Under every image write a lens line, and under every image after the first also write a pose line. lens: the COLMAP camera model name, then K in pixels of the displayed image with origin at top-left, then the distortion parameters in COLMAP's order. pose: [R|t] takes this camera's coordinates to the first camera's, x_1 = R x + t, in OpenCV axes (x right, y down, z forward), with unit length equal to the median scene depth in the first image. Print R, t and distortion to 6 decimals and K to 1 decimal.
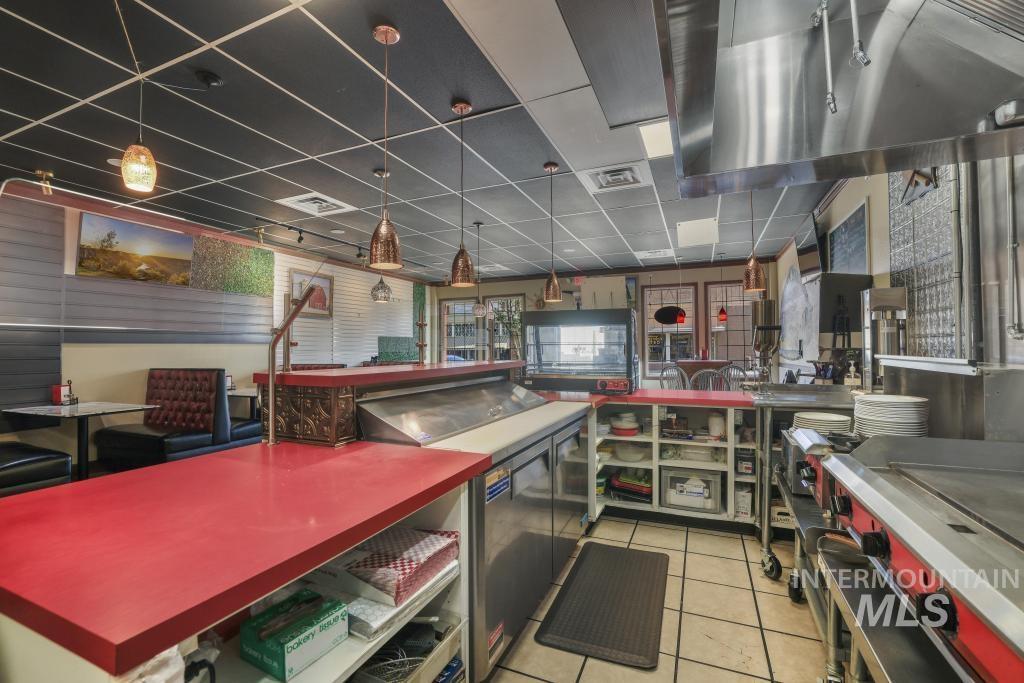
lens RADIAL K [[451.9, 0, 508.8], [0, 451.9, 343.2], [0, 0, 1]] dist [-0.046126, 0.016221]
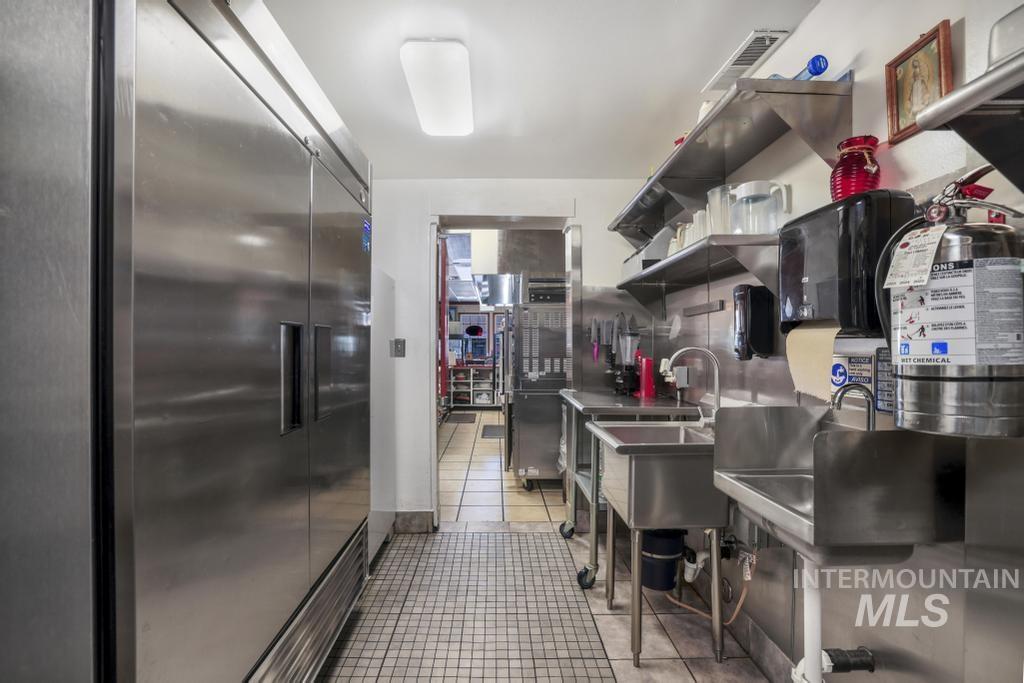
lens RADIAL K [[440.6, 0, 502.8], [0, 440.6, 342.5], [0, 0, 1]] dist [-0.044027, 0.014077]
pose [[0.914299, 0.007992, 0.404961, -0.630715], [-0.007044, 0.999968, -0.003831, -0.020265], [-0.404978, 0.000651, 0.914326, -1.648872]]
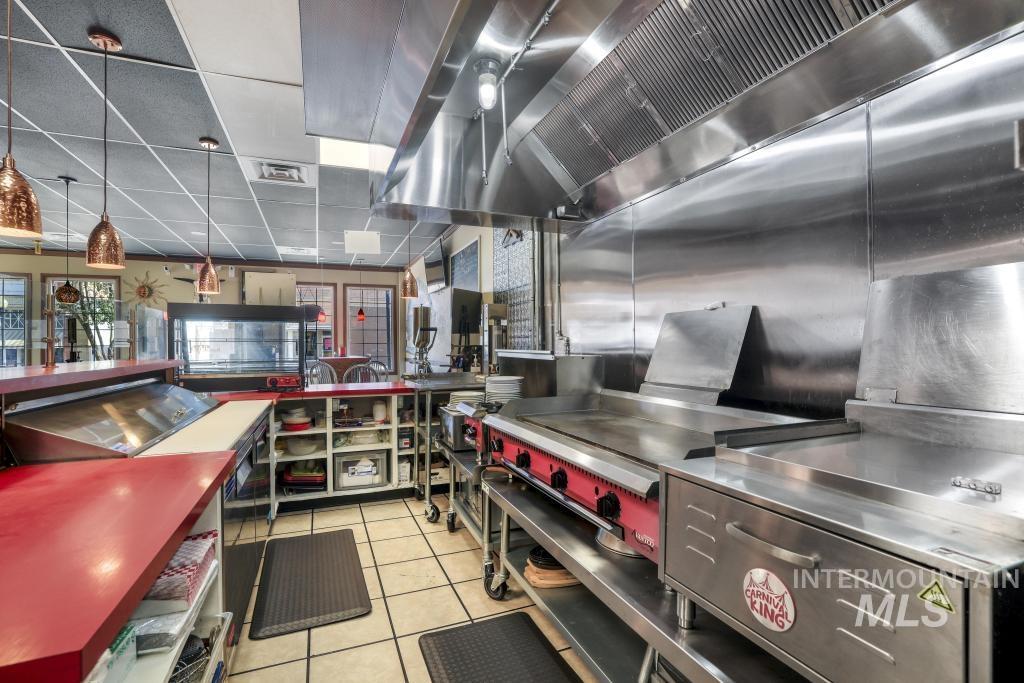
lens RADIAL K [[453.7, 0, 507.6], [0, 453.7, 343.7], [0, 0, 1]] dist [-0.060843, 0.024588]
pose [[0.693335, 0.003503, 0.720607, -0.153541], [-0.007378, 0.999970, 0.002238, 0.002517], [-0.720578, -0.006868, 0.693340, -0.052253]]
